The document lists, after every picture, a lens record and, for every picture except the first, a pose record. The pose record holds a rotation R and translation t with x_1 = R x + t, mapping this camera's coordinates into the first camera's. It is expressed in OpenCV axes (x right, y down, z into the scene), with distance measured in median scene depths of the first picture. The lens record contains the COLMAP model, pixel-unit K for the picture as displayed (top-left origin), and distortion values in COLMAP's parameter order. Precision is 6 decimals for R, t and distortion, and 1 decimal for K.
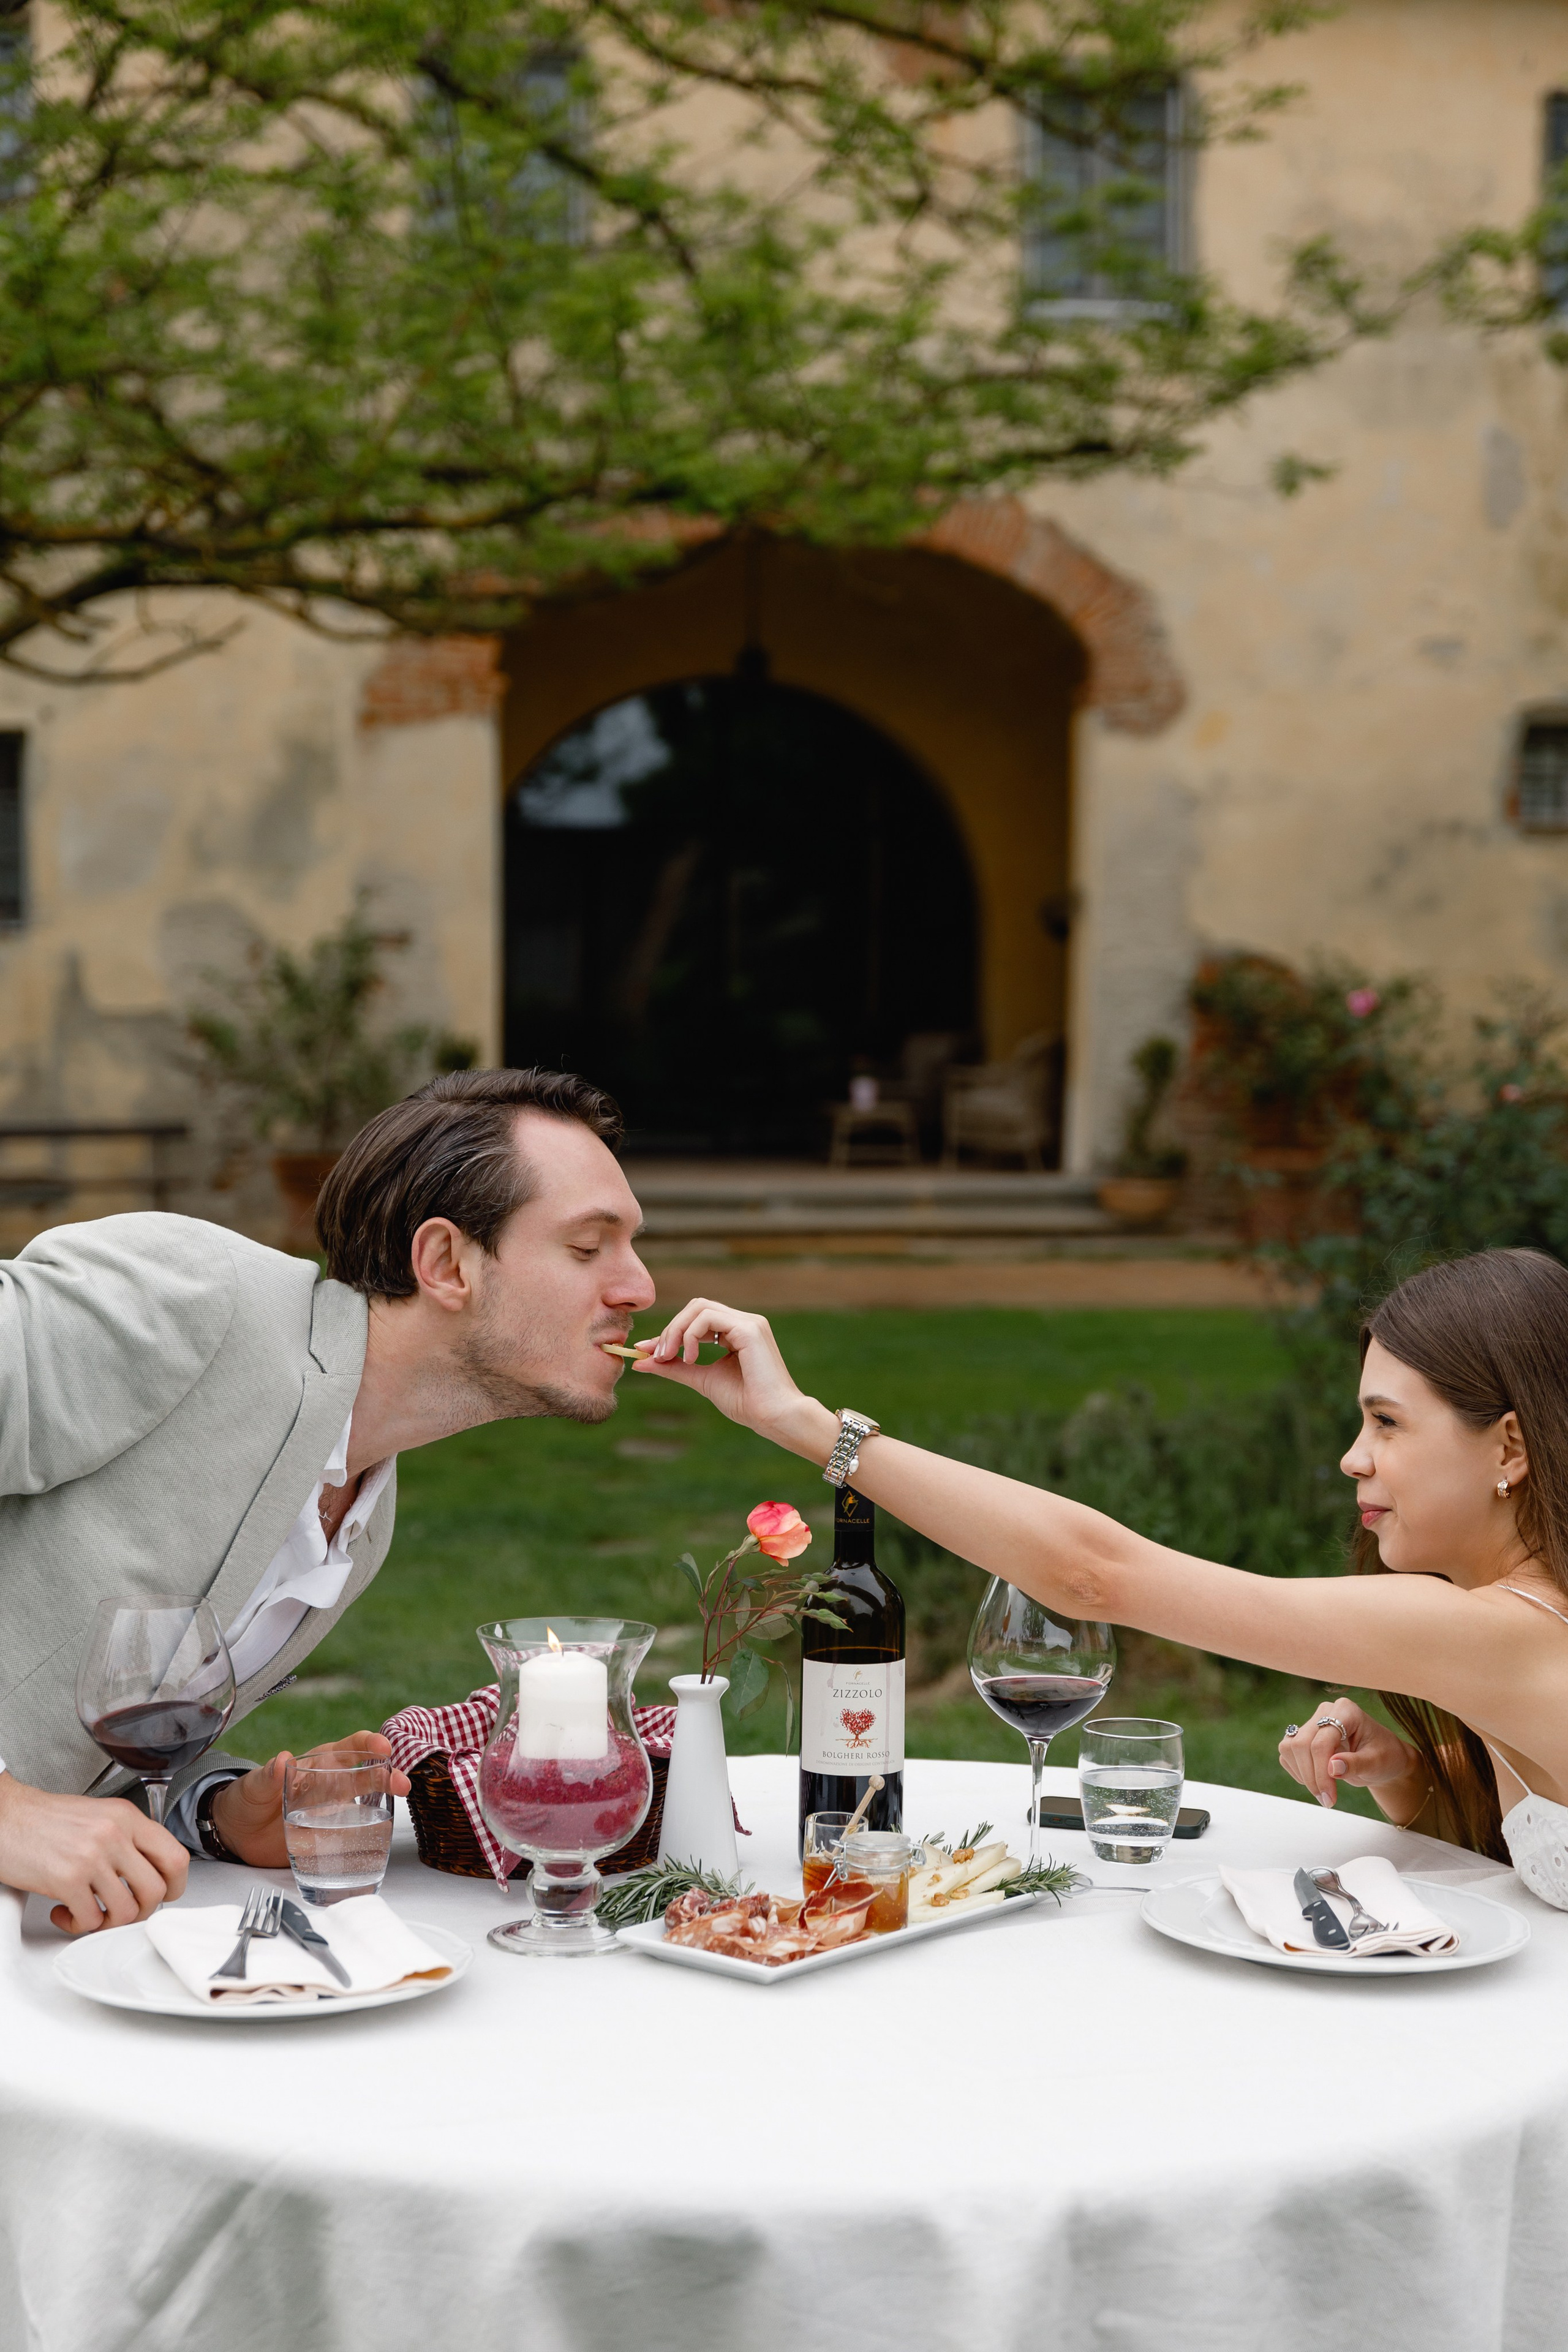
lens RADIAL K [[3743.4, 0, 781.6], [0, 3743.4, 1225.0], [0, 0, 1]] dist [-0.006204, -0.078575]
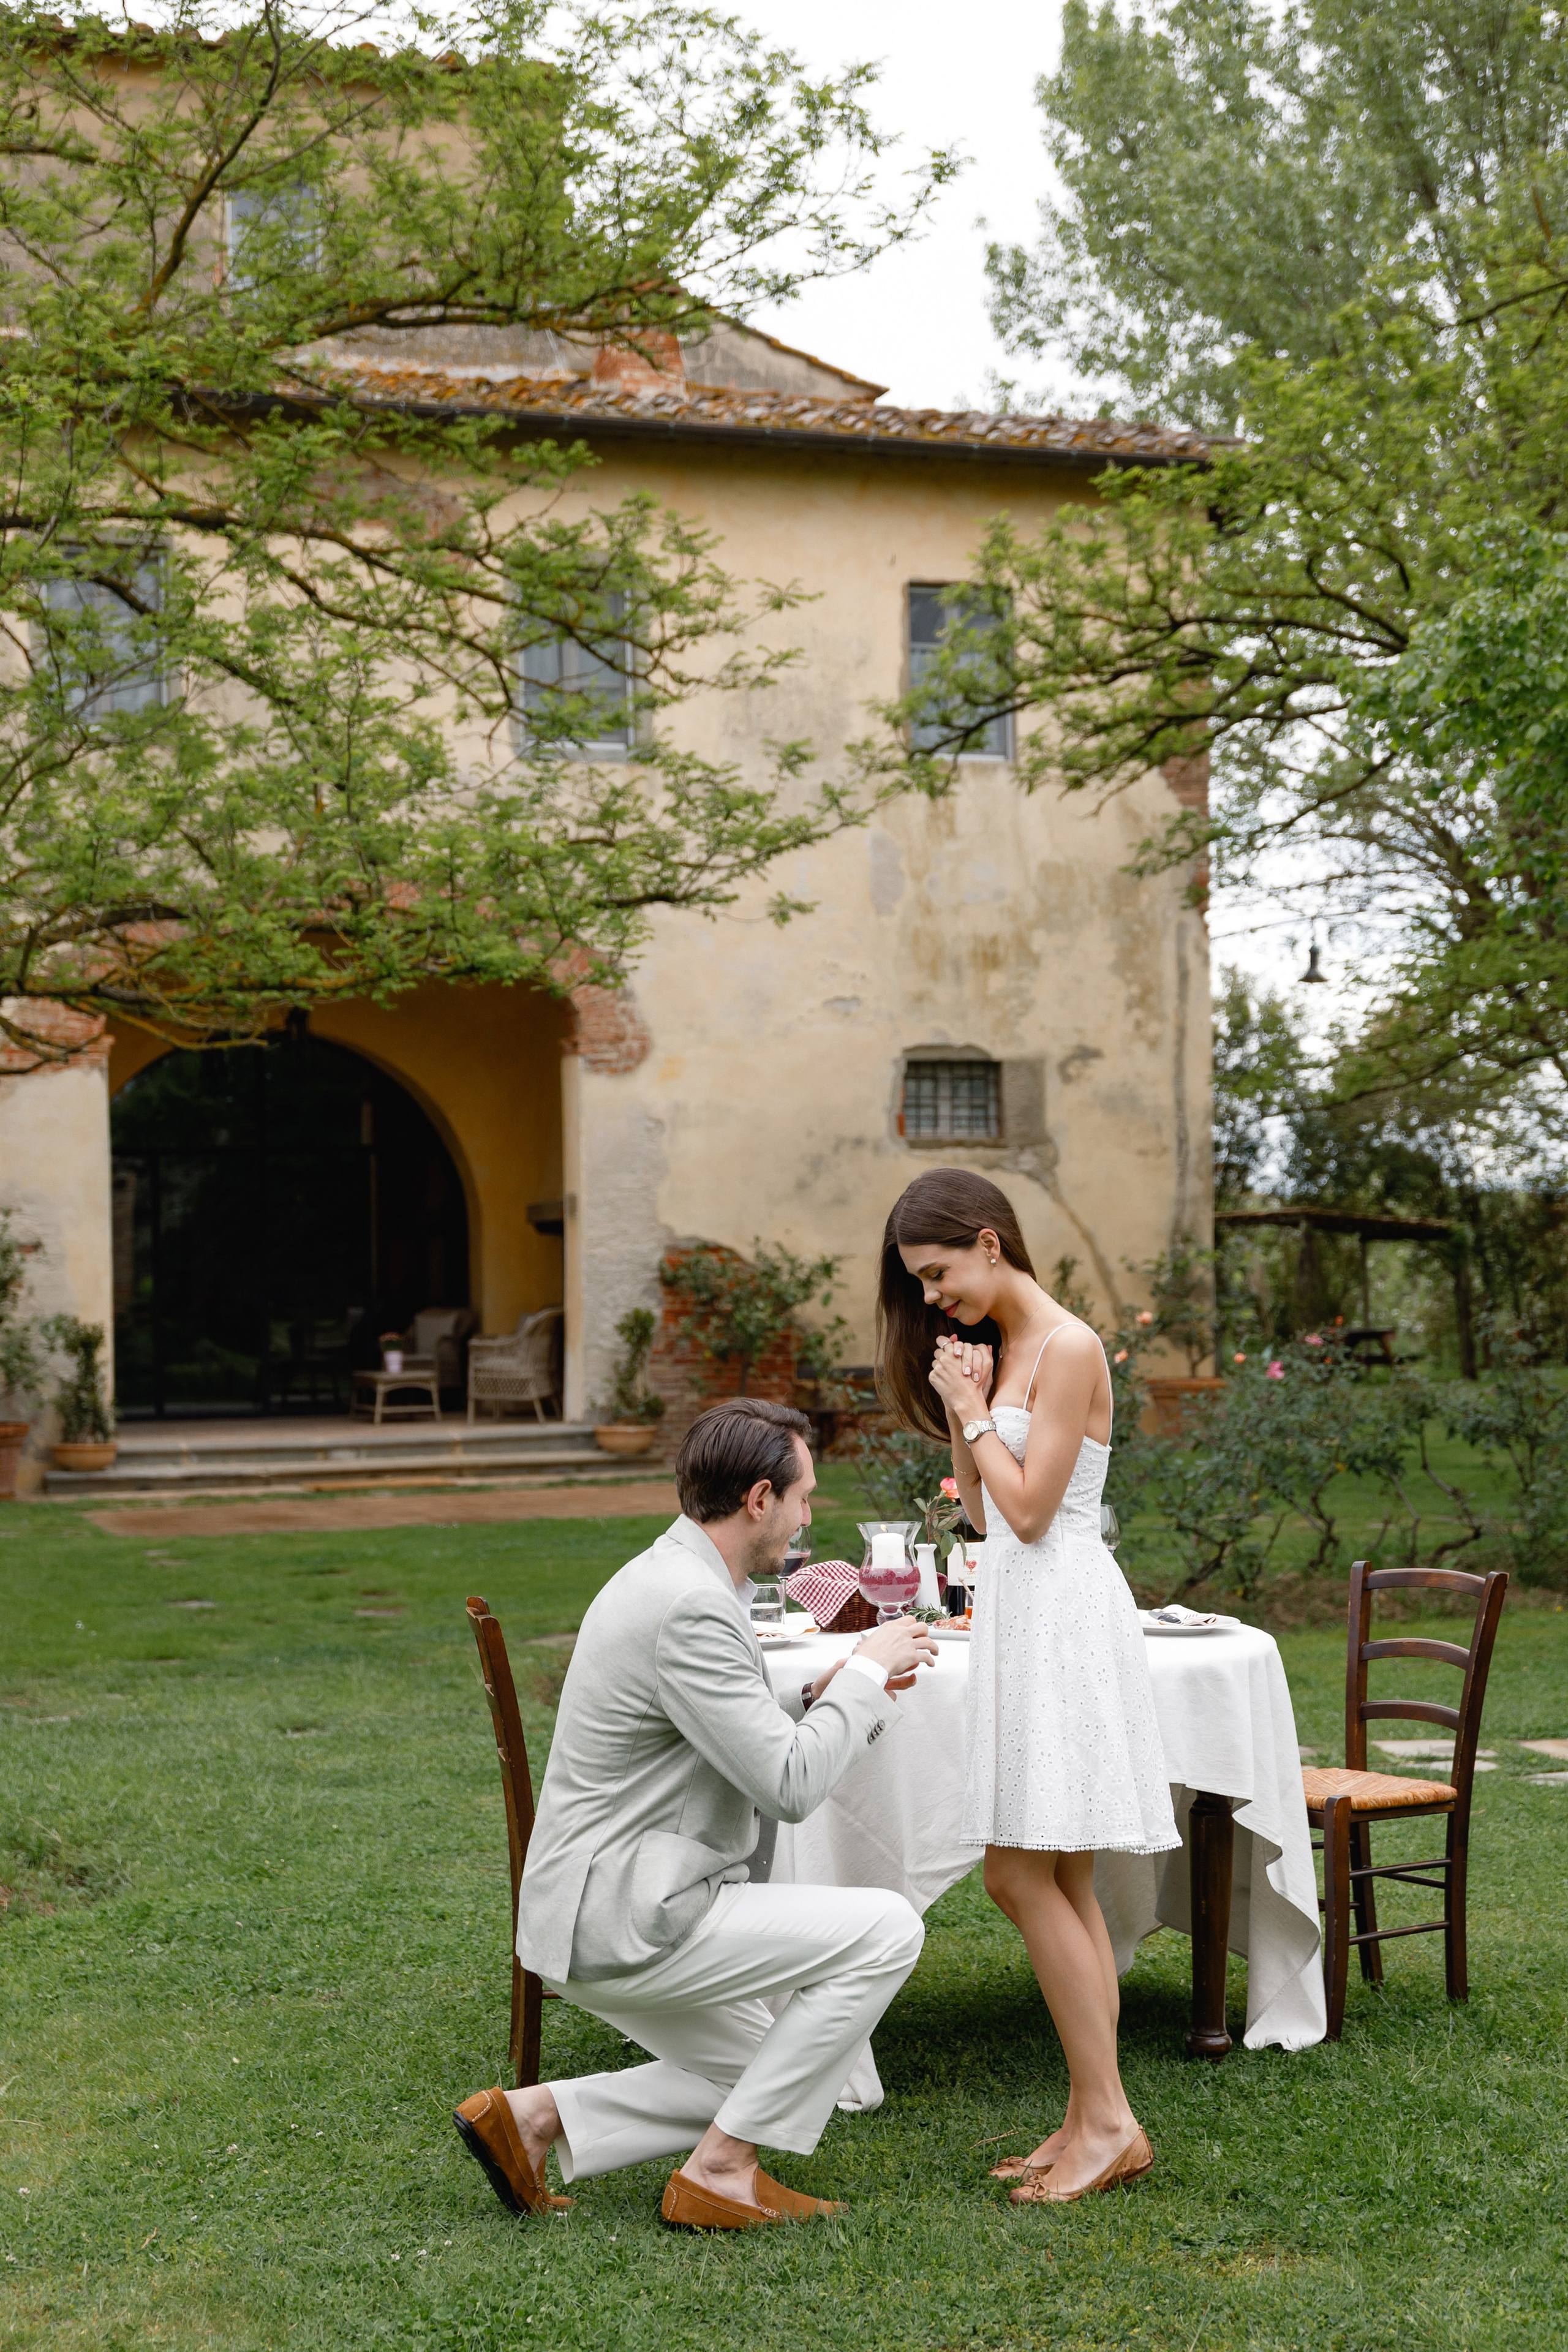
lens RADIAL K [[3444.9, 0, 784.0], [0, 3444.9, 1176.0], [0, 0, 1]] dist [-0.009173, -0.040258]
pose [[0.982955, -0.019470, 0.182814, -0.065008], [0.035793, 0.995615, -0.086422, 0.007682], [-0.180330, 0.091492, 0.979342, -0.164052]]
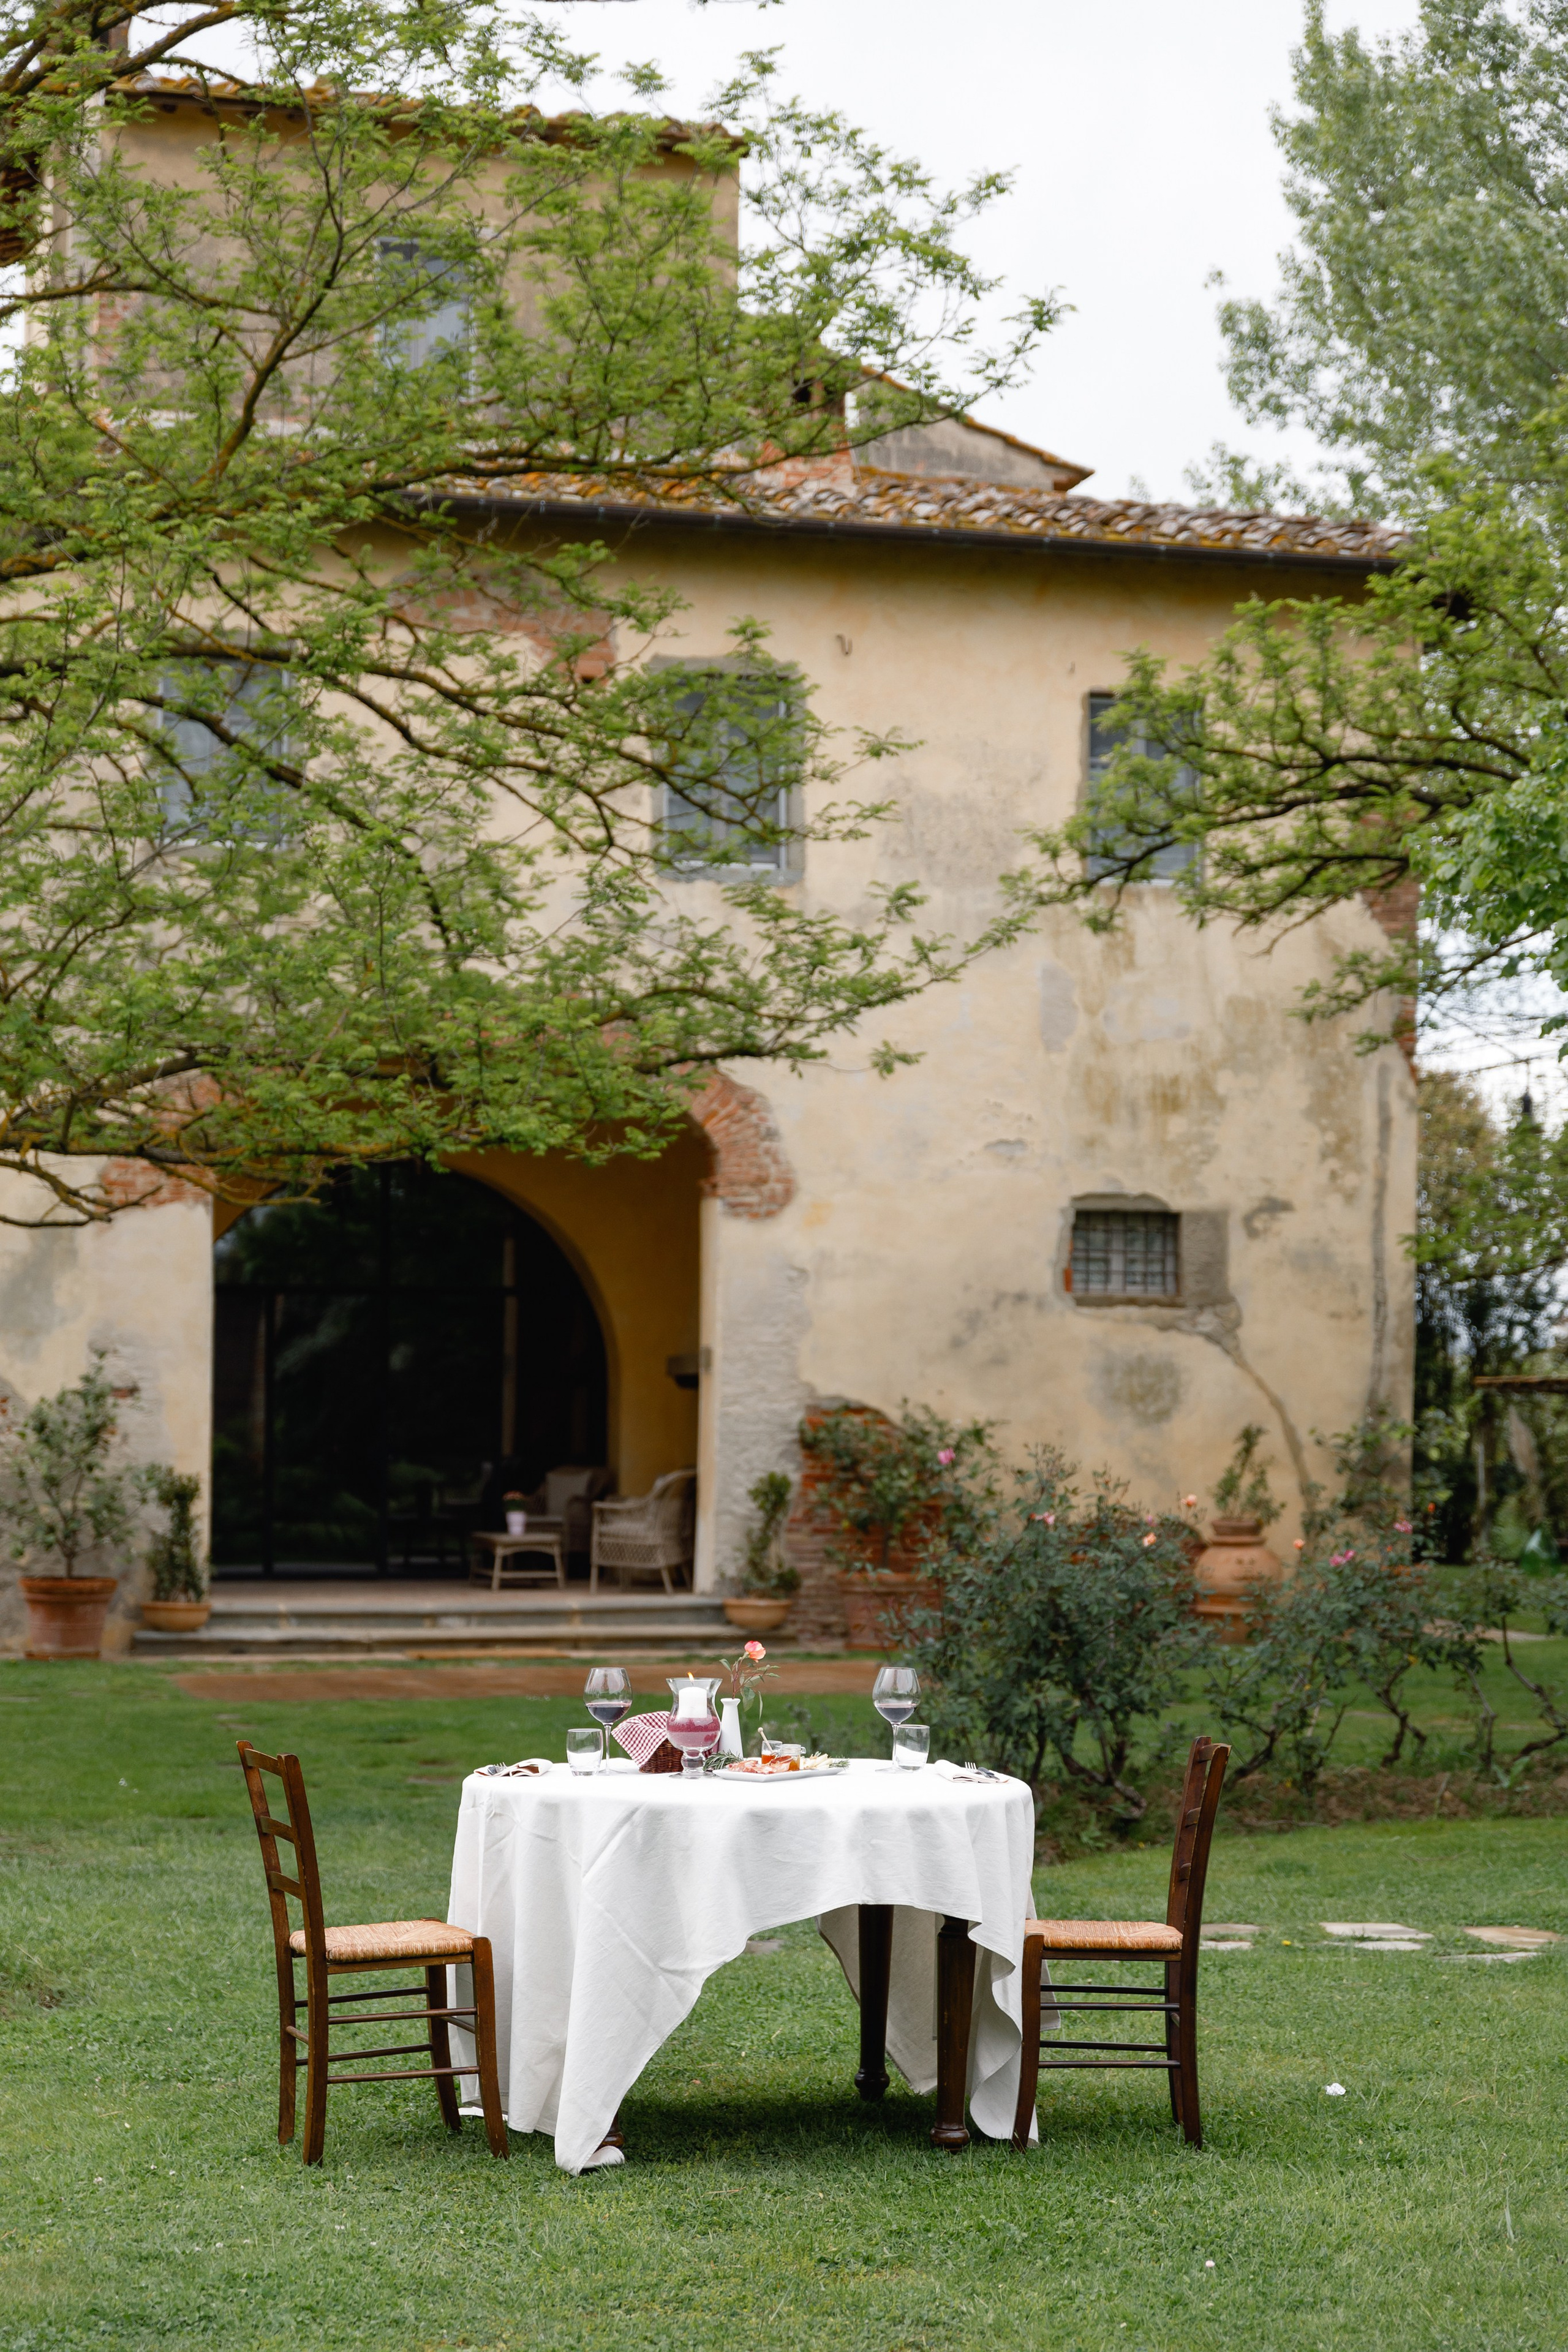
lens RADIAL K [[4031.4, 0, 784.0], [0, 4031.4, 1176.0], [0, 0, 1]] dist [0.000156, -0.133508]
pose [[0.993583, 0.006904, 0.112898, -0.040911], [0.006901, 0.992576, -0.121428, 0.011048], [-0.112898, 0.121427, 0.986159, -0.269278]]
